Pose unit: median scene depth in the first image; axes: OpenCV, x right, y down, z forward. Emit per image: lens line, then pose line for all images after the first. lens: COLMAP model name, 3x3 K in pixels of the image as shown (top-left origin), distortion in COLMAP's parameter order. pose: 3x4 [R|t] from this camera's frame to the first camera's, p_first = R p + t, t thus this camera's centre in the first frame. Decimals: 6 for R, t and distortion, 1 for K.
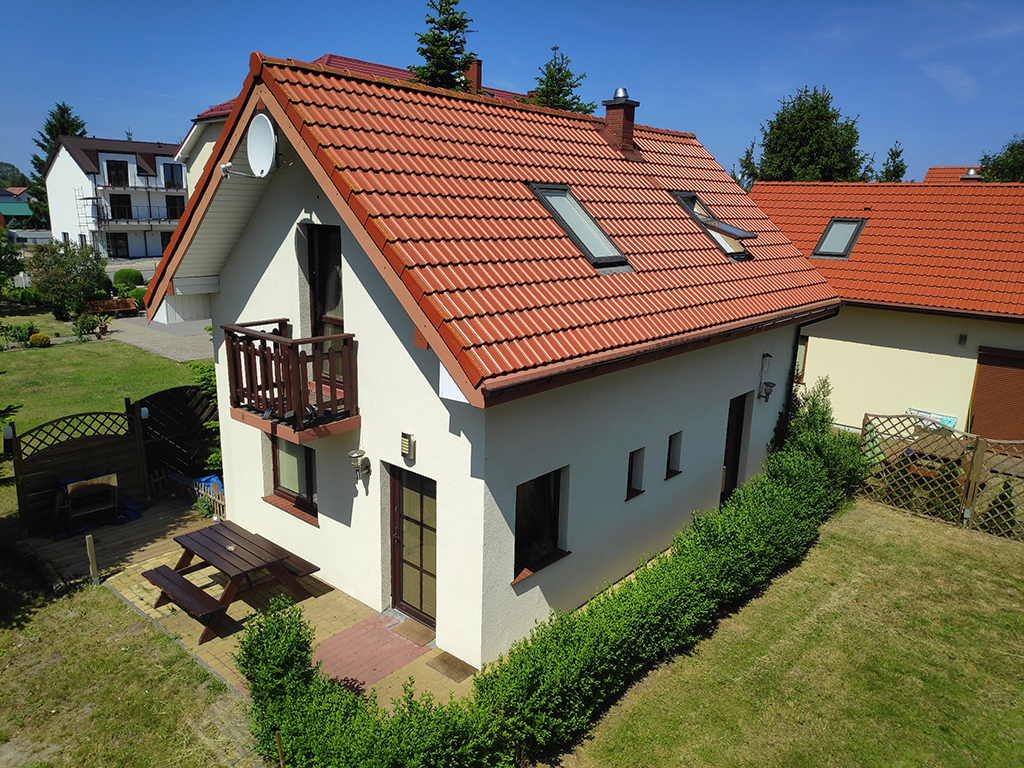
lens RADIAL K [[729.4, 0, 510.8], [0, 729.4, 383.1], [0, 0, 1]] dist [0.003388, -0.025622]
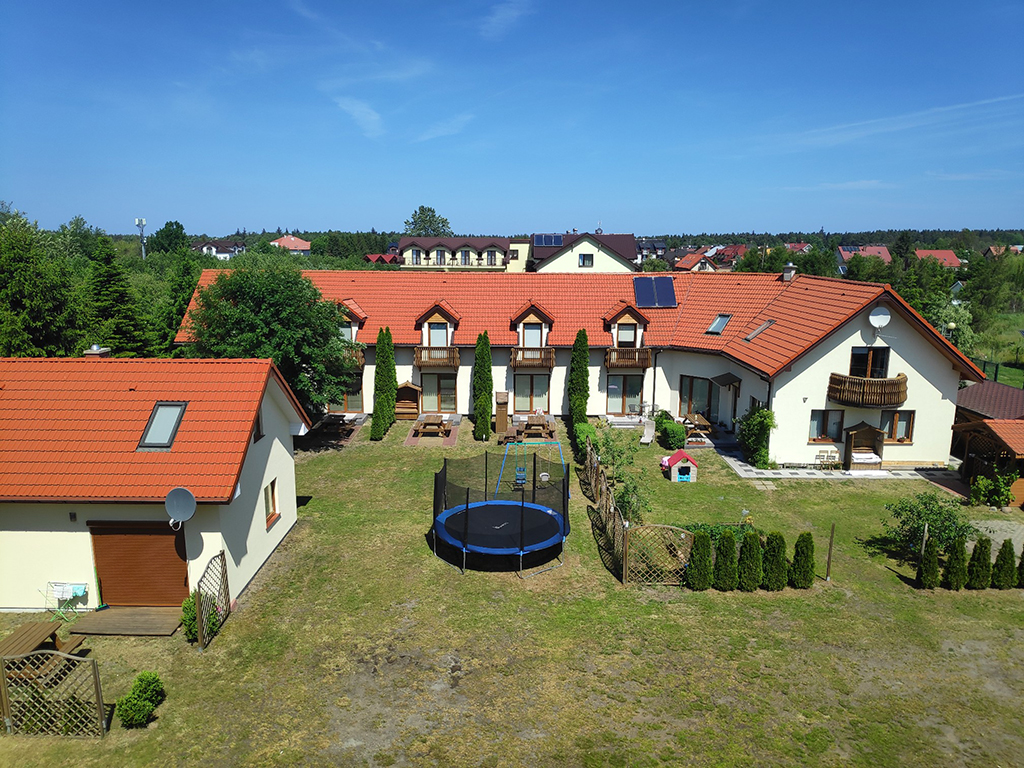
lens RADIAL K [[725.3, 0, 512.0], [0, 725.3, 384.0], [0, 0, 1]] dist [0.035987, -0.077728]
pose [[0.745896, -0.143313, 0.650462, 0.429681], [0.170436, 0.985132, 0.021607, -0.169777], [-0.643888, 0.094745, 0.759231, -0.289883]]
